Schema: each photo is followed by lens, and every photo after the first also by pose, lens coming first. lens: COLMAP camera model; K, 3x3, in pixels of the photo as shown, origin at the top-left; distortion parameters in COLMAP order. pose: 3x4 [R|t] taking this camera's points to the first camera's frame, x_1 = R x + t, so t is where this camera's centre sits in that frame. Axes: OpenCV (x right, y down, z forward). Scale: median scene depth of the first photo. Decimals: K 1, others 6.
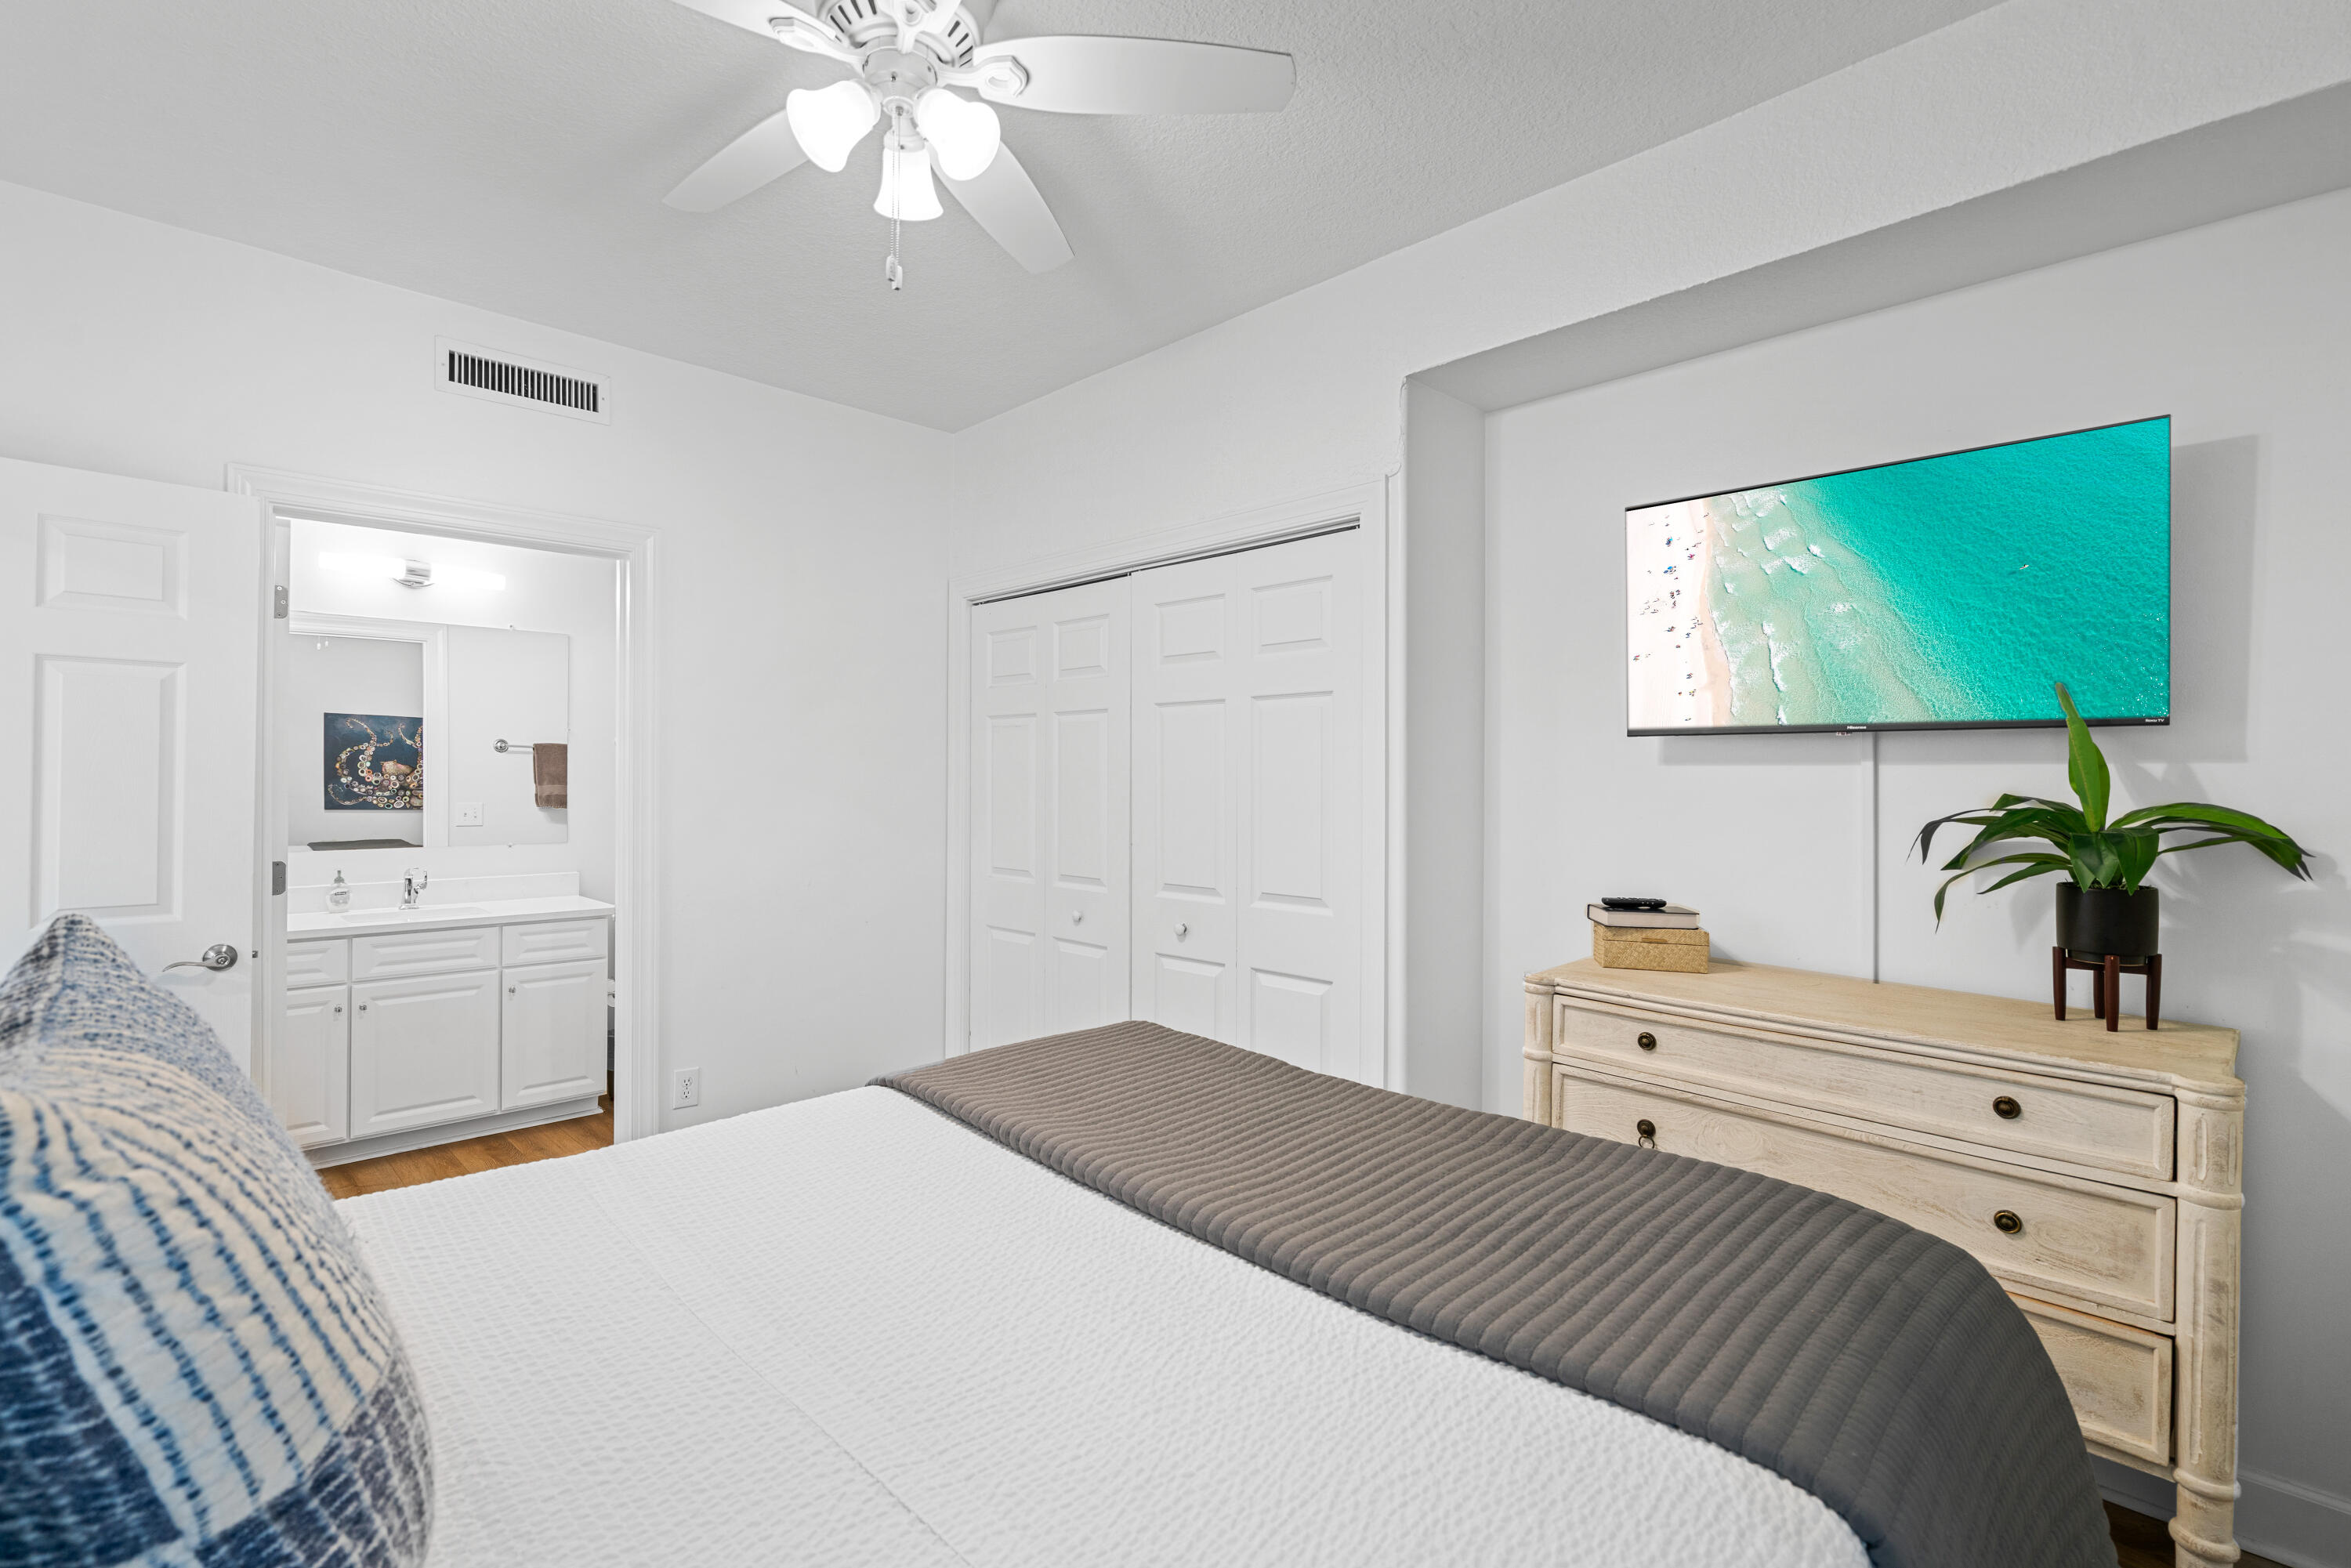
lens RADIAL K [[1064.4, 0, 1164.2], [0, 1064.4, 793.7], [0, 0, 1]] dist [-0.017779, -0.000211]
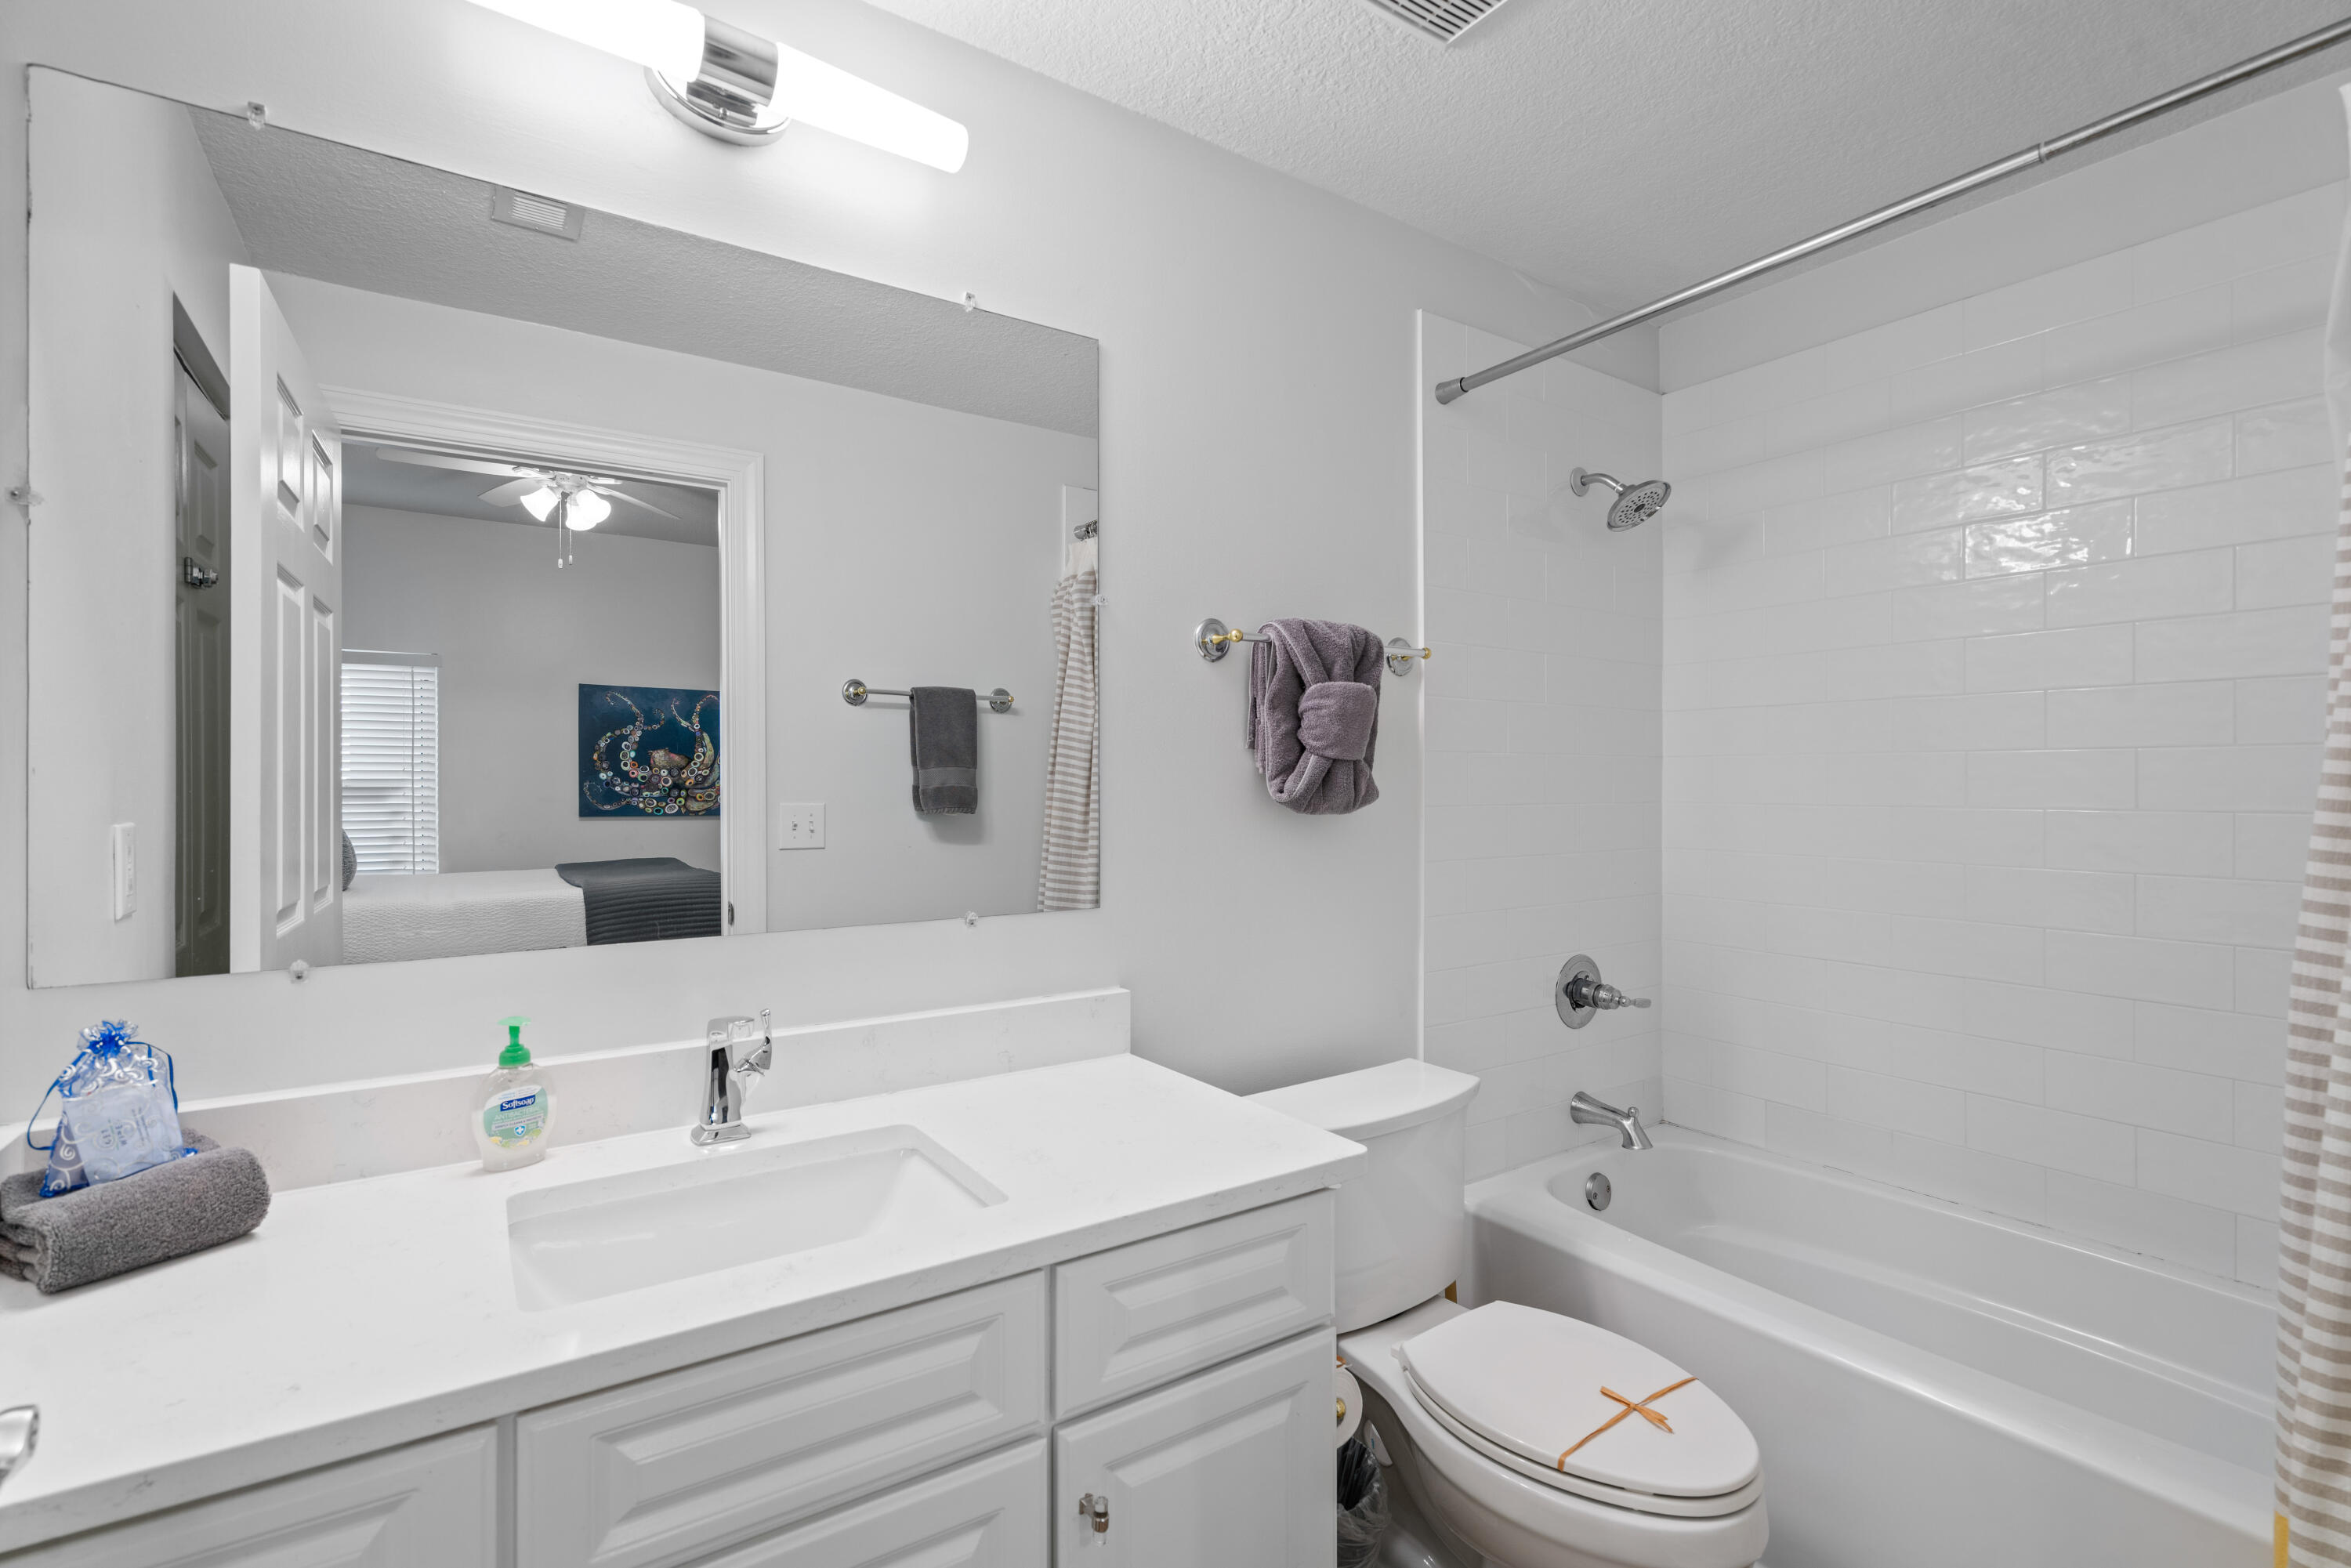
lens RADIAL K [[1086.9, 0, 1158.4], [0, 1086.9, 788.7], [0, 0, 1]] dist [-0.001484, -0.000051]
pose [[0.979525, -0.008874, -0.201129, -0.707732], [0.007410, 0.999940, -0.008030, 0.013076], [0.201188, 0.006376, 0.979532, 0.958871]]
